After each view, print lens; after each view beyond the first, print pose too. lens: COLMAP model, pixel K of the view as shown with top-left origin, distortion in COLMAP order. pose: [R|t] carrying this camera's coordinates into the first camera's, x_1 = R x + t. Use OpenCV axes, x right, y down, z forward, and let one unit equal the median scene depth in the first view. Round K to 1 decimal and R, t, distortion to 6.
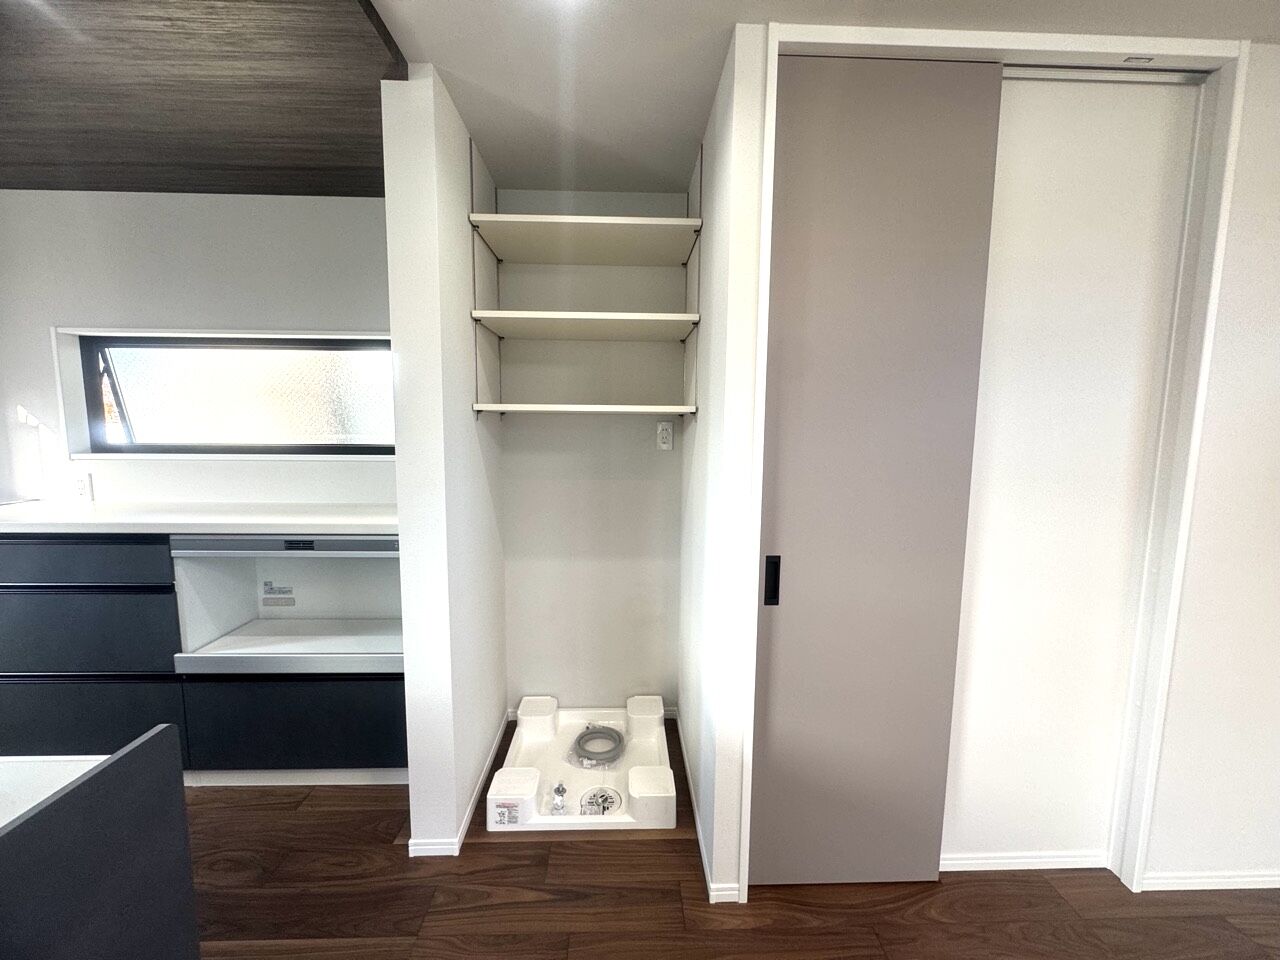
lens RADIAL K [[514.4, 0, 639.7], [0, 514.4, 479.5], [0, 0, 1]] dist [-0.005945, 0.000126]
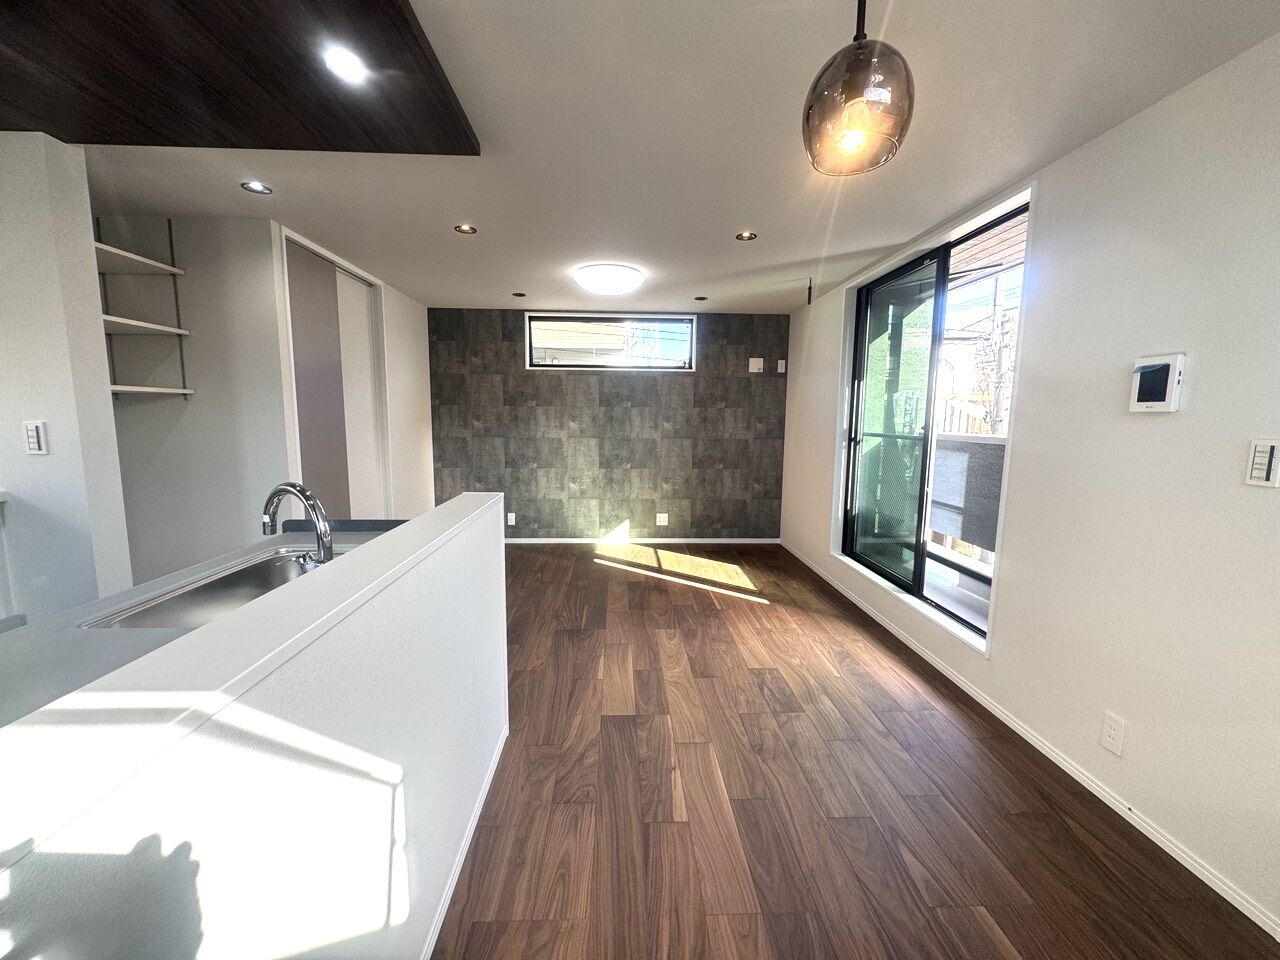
lens RADIAL K [[514.4, 0, 636.7], [0, 514.4, 482.4], [0, 0, 1]] dist [-0.005945, 0.000126]
pose [[-0.001391, -0.149452, 0.988768, -1.316825], [0.096257, 0.984158, 0.148891, 0.021449], [-0.995356, 0.095383, 0.013017, -0.293283]]
